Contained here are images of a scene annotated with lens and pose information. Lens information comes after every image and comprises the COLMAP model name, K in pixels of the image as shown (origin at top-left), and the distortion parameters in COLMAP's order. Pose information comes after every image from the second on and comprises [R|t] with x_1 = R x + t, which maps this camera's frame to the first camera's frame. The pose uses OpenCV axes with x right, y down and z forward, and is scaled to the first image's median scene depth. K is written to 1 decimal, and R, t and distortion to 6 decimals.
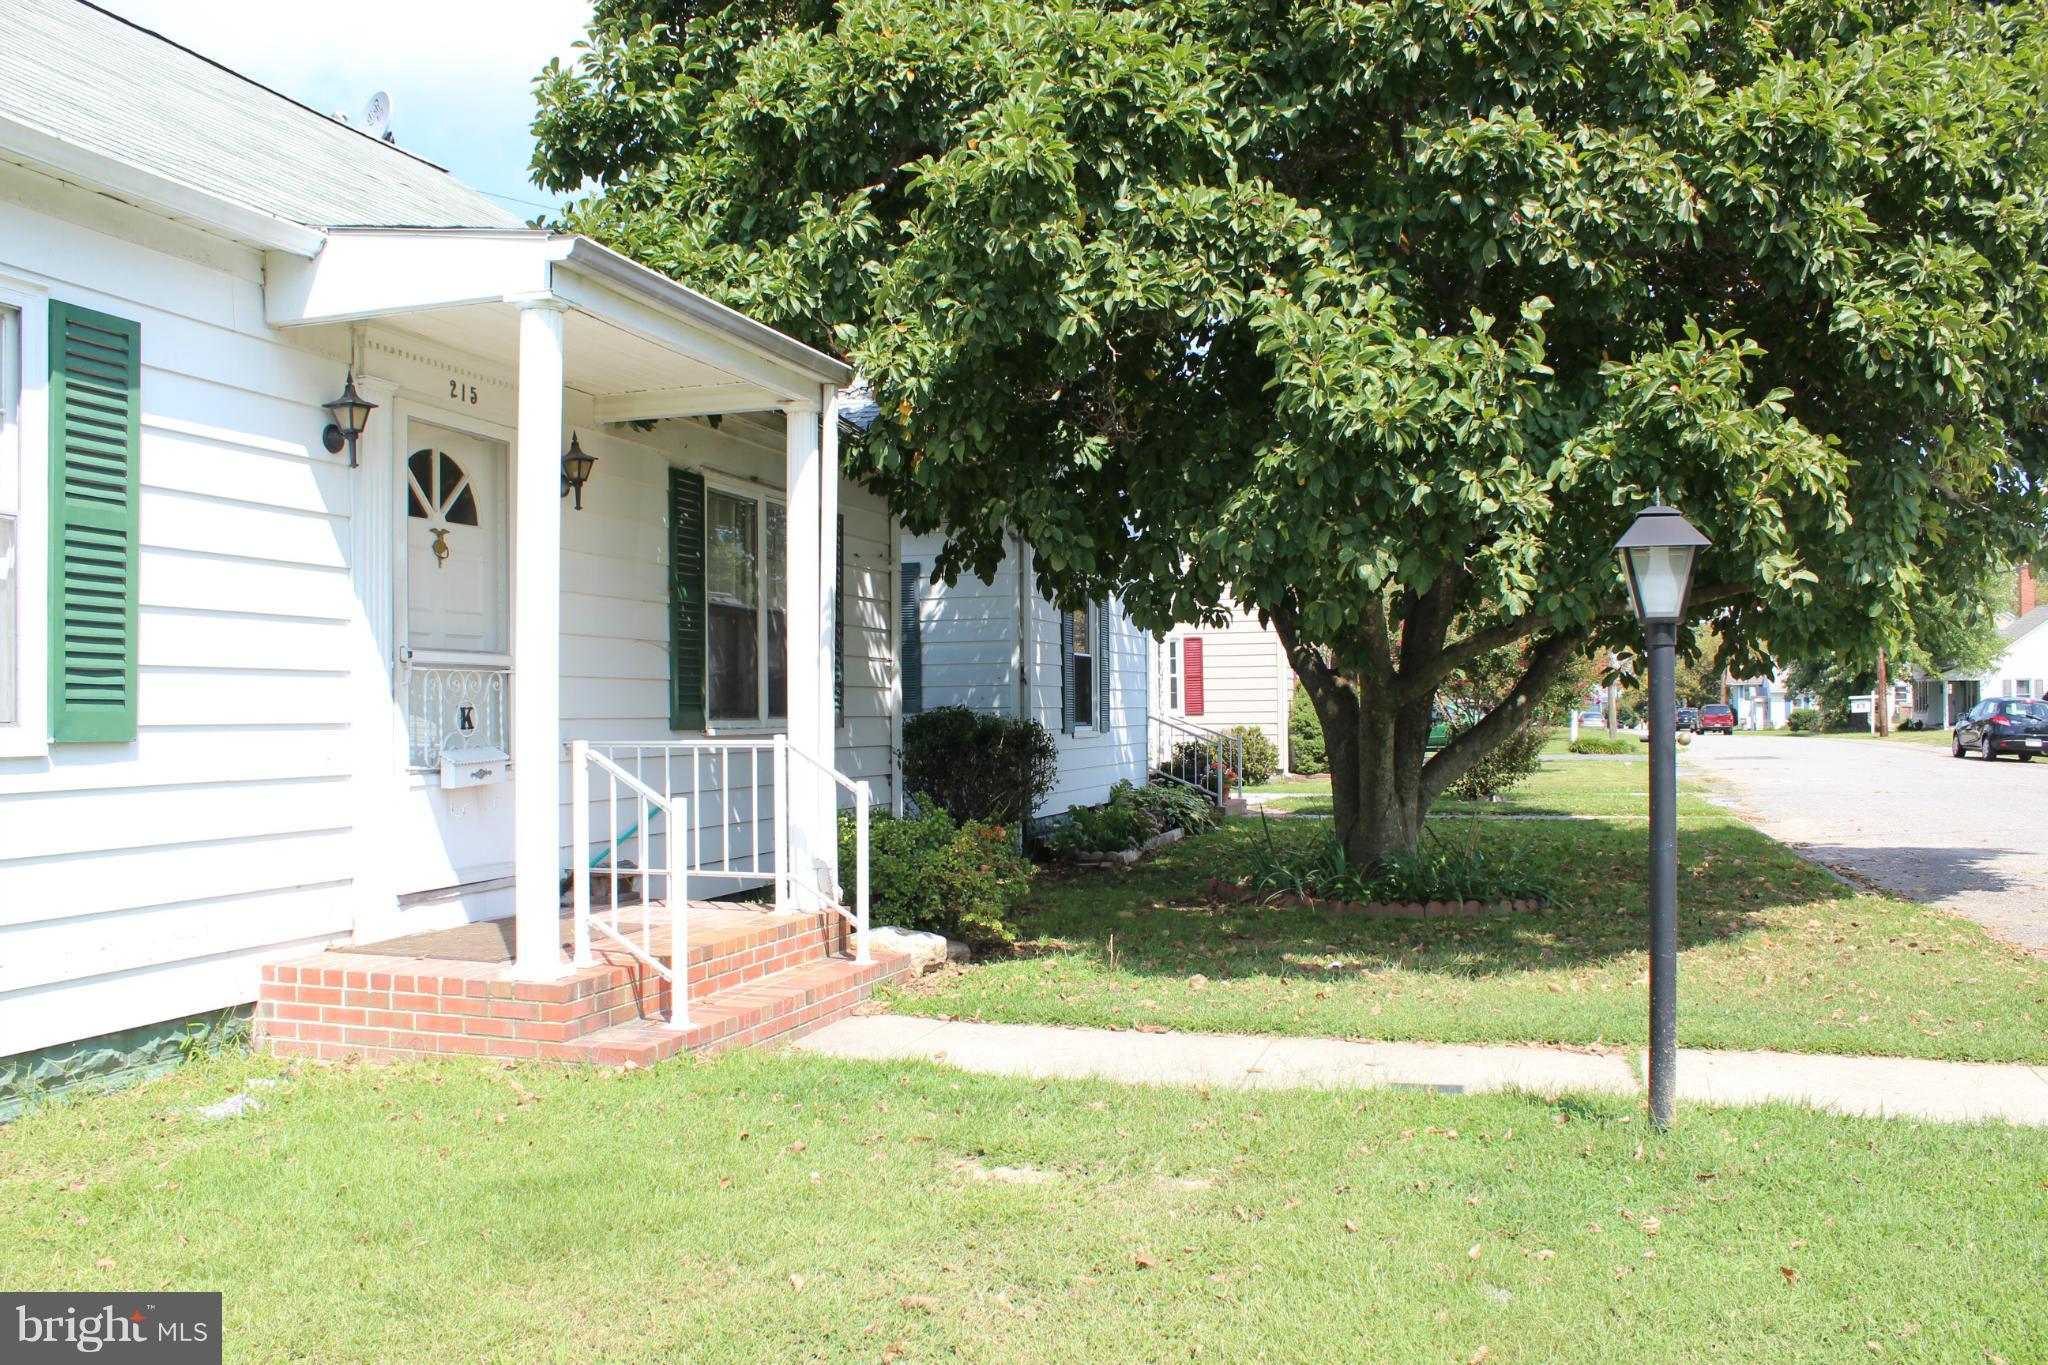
lens RADIAL K [[1730.6, 0, 1025.4], [0, 1730.6, 705.1], [0, 0, 1]] dist [-0.165880, 0.156782]
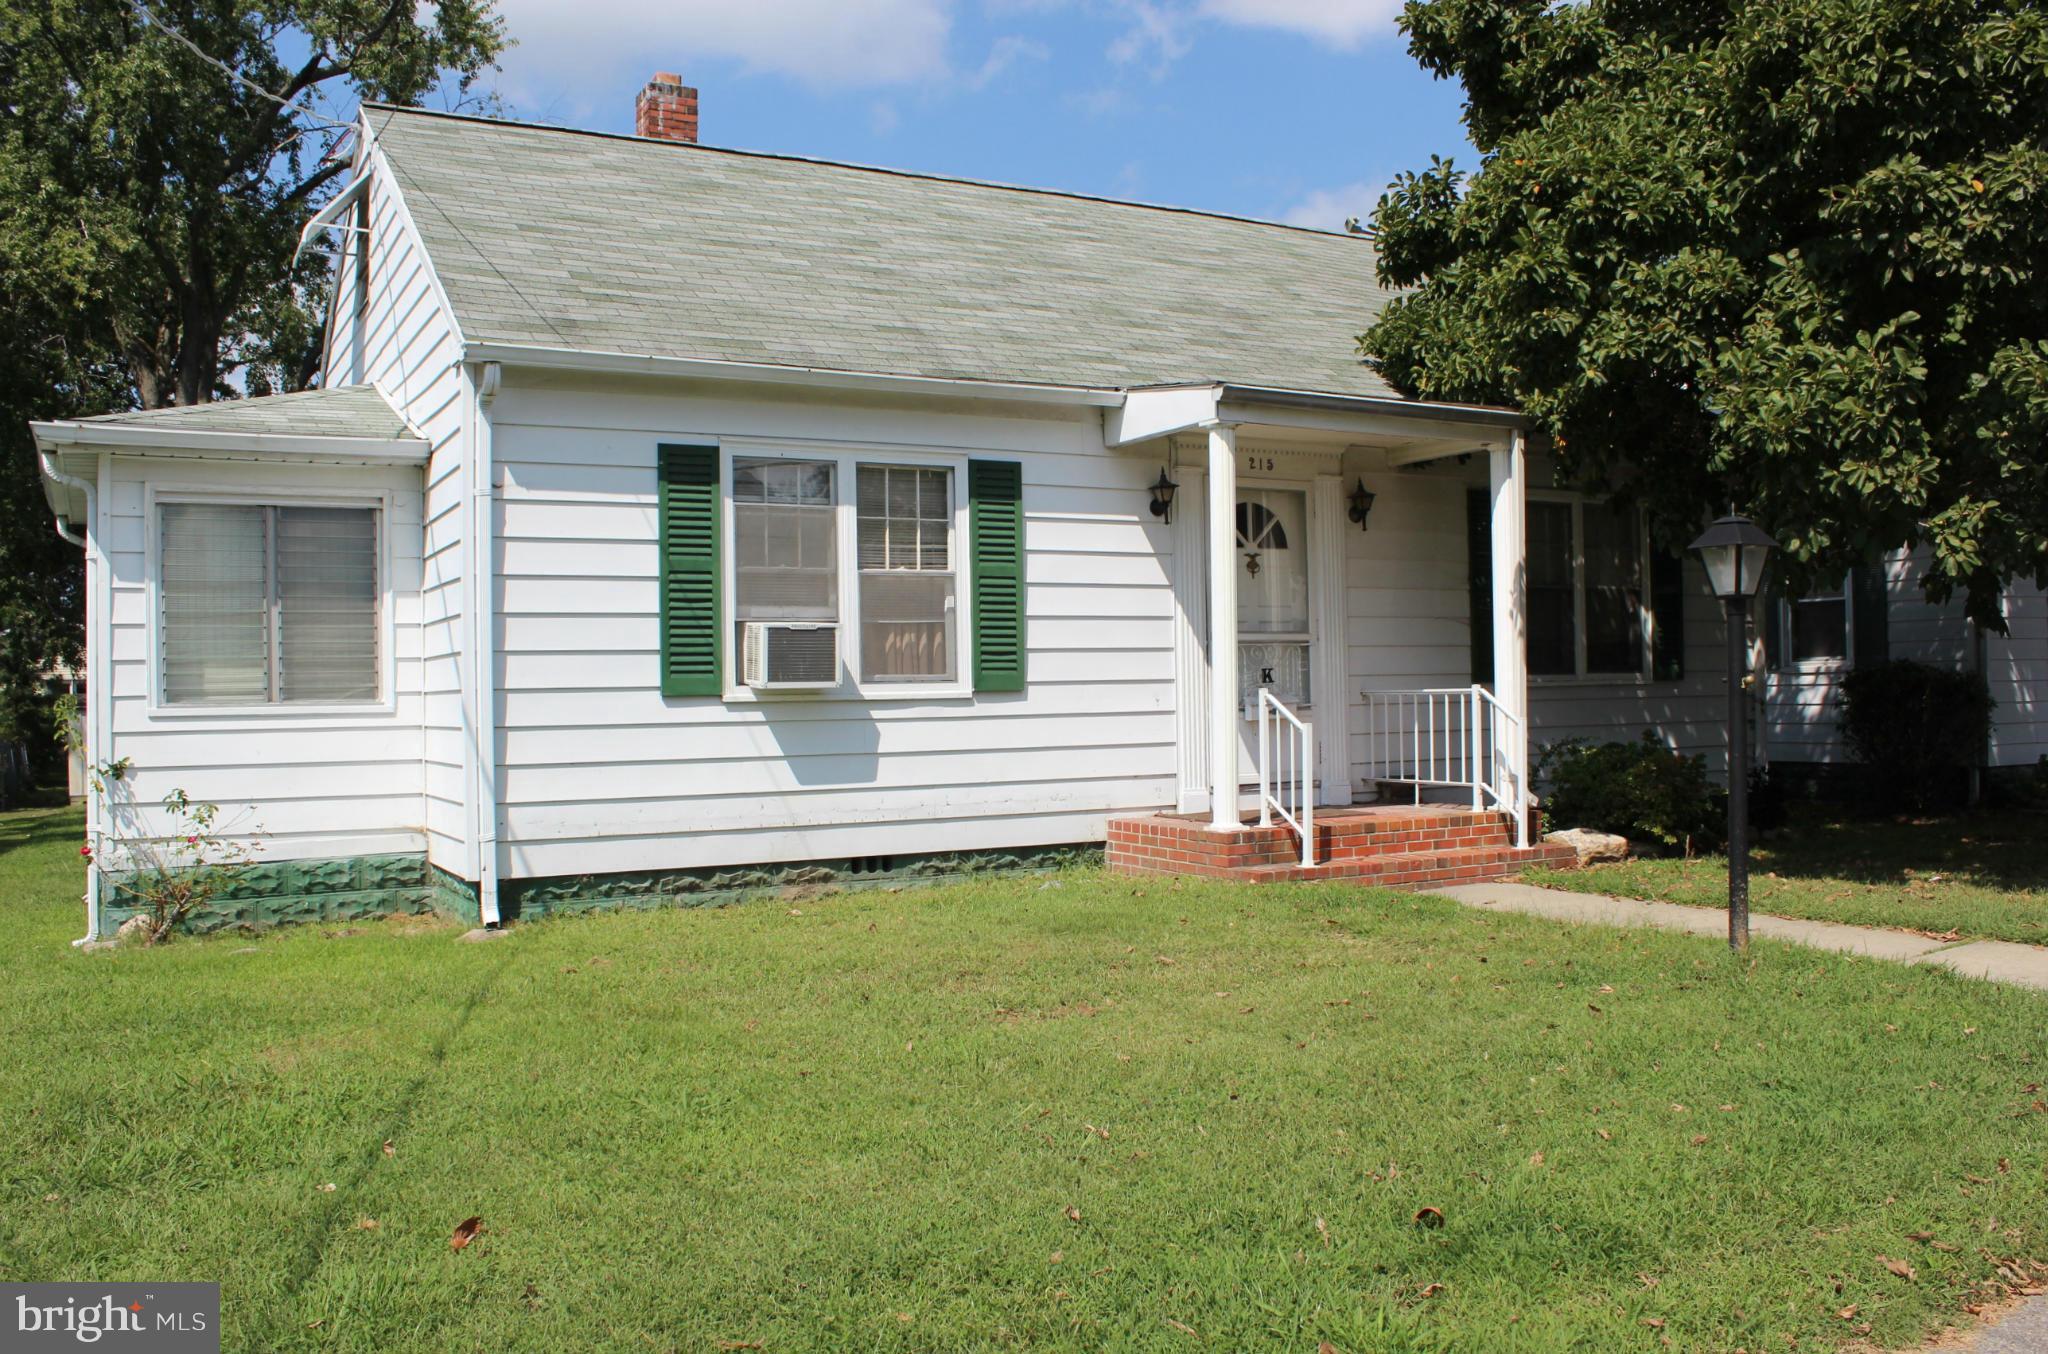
lens RADIAL K [[1769.7, 0, 1024.0], [0, 1769.7, 677.0], [0, 0, 1]] dist [0.002136, -0.289234]
pose [[0.701448, -0.016894, -0.712520, 0.746496], [0.018773, 0.999810, -0.005224, 0.015090], [0.712473, -0.009712, 0.701632, -0.320960]]
